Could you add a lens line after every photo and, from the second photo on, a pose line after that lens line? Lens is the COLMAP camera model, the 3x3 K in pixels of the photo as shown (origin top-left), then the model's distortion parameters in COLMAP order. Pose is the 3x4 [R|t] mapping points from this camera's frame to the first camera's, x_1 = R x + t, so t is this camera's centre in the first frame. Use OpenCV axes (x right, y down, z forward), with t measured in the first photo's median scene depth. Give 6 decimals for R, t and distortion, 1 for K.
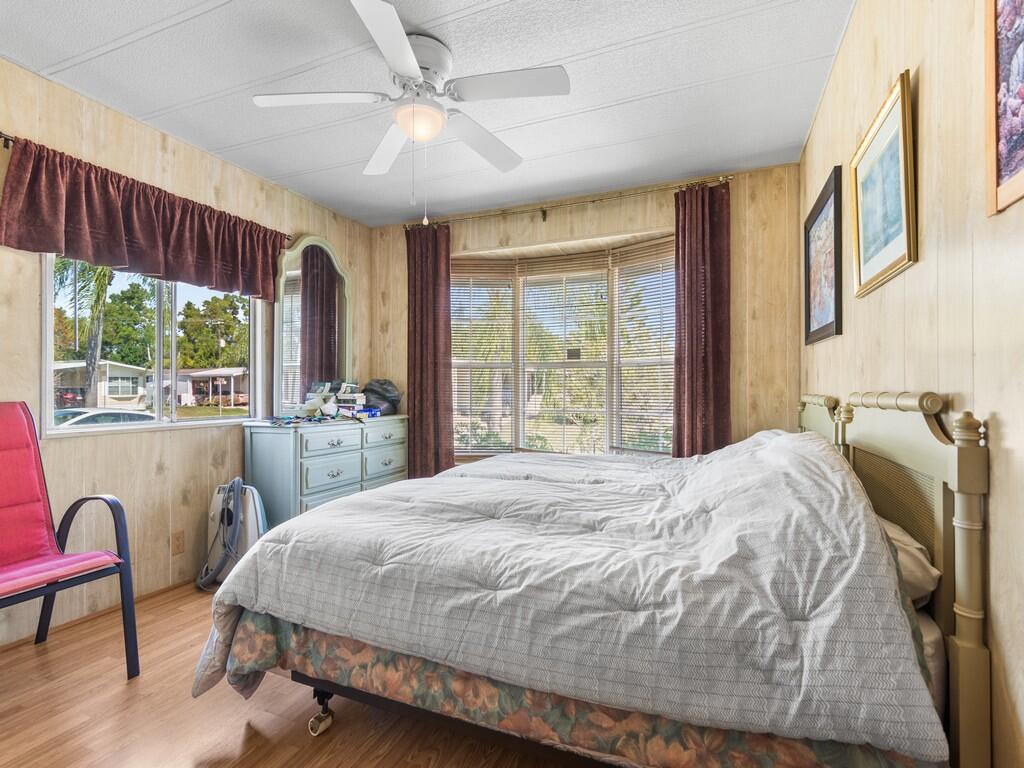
lens RADIAL K [[498.5, 0, 508.2], [0, 498.5, 386.9], [0, 0, 1]] dist [-0.000023, -0.000342]
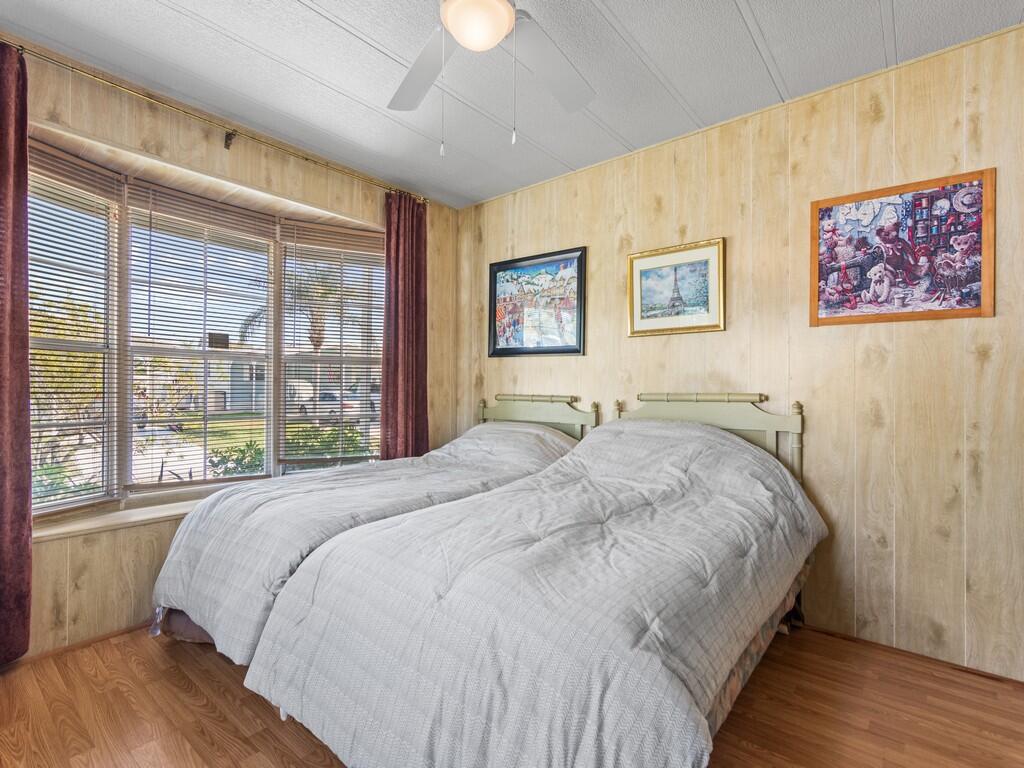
lens RADIAL K [[498.5, 0, 508.2], [0, 498.5, 386.9], [0, 0, 1]] dist [-0.000023, -0.000342]
pose [[0.287438, 0.006205, 0.957779, -0.507552], [-0.007887, 0.999960, -0.004112, 0.000642], [-0.957767, -0.006372, 0.287476, 0.446372]]
